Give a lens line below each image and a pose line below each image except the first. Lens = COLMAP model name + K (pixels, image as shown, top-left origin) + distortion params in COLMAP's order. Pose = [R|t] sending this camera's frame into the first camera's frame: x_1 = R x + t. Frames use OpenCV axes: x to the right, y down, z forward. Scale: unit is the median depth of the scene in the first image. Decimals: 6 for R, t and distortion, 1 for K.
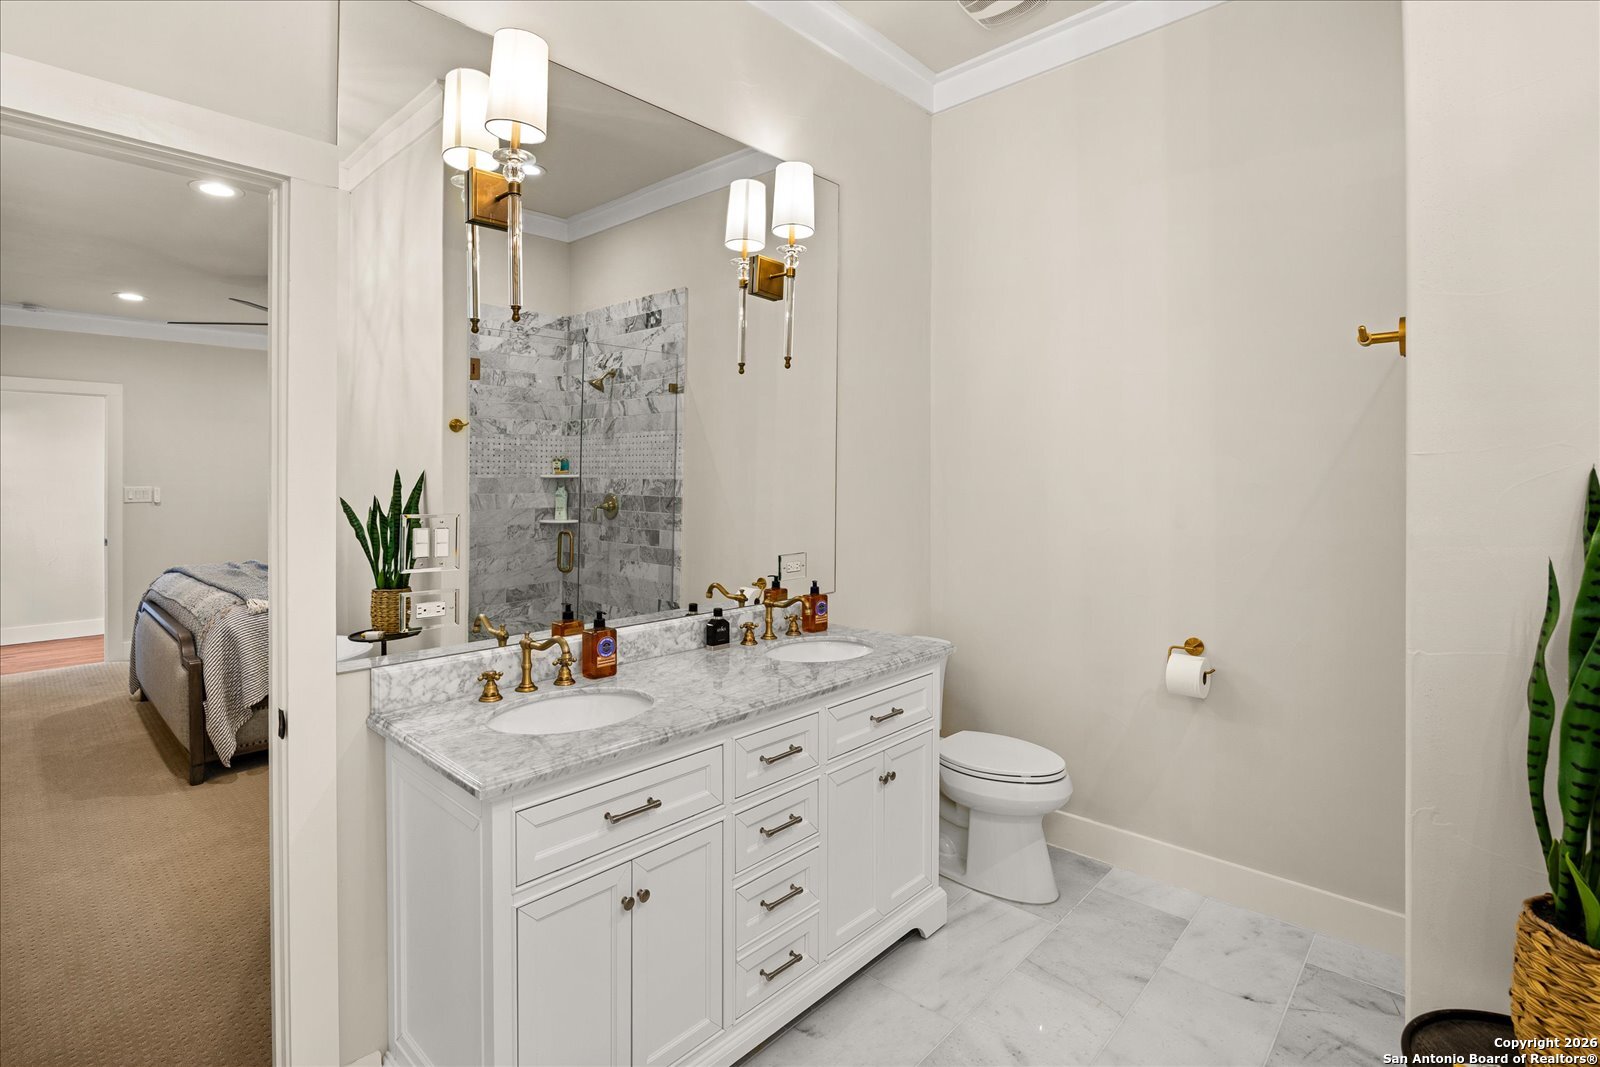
lens RADIAL K [[758.6, 0, 804.2], [0, 758.6, 500.4], [0, 0, 1]] dist [-0.014202, 0.000340]
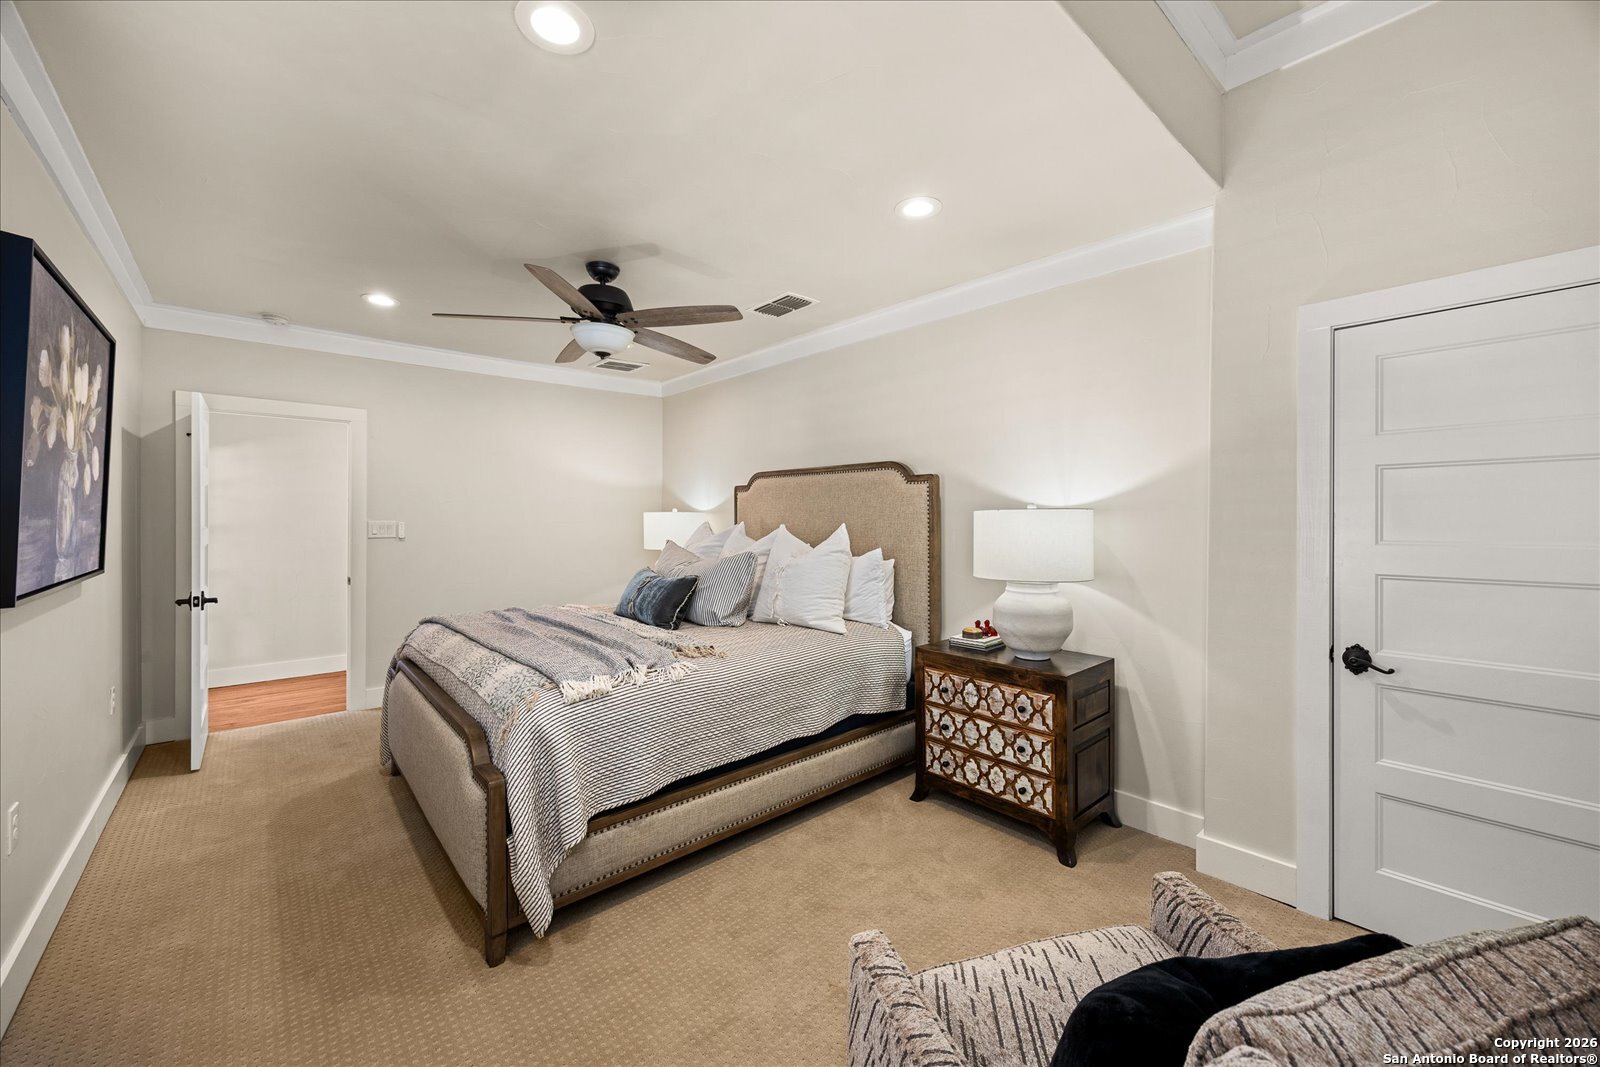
lens RADIAL K [[640.7, 0, 837.2], [0, 640.7, 522.6], [0, 0, 1]] dist [0.007188, 0.000111]
pose [[0.996346, -0.006419, -0.085165, -0.398480], [0.005634, 0.999939, -0.009459, -0.008720], [0.085220, 0.008944, 0.996322, 0.392406]]
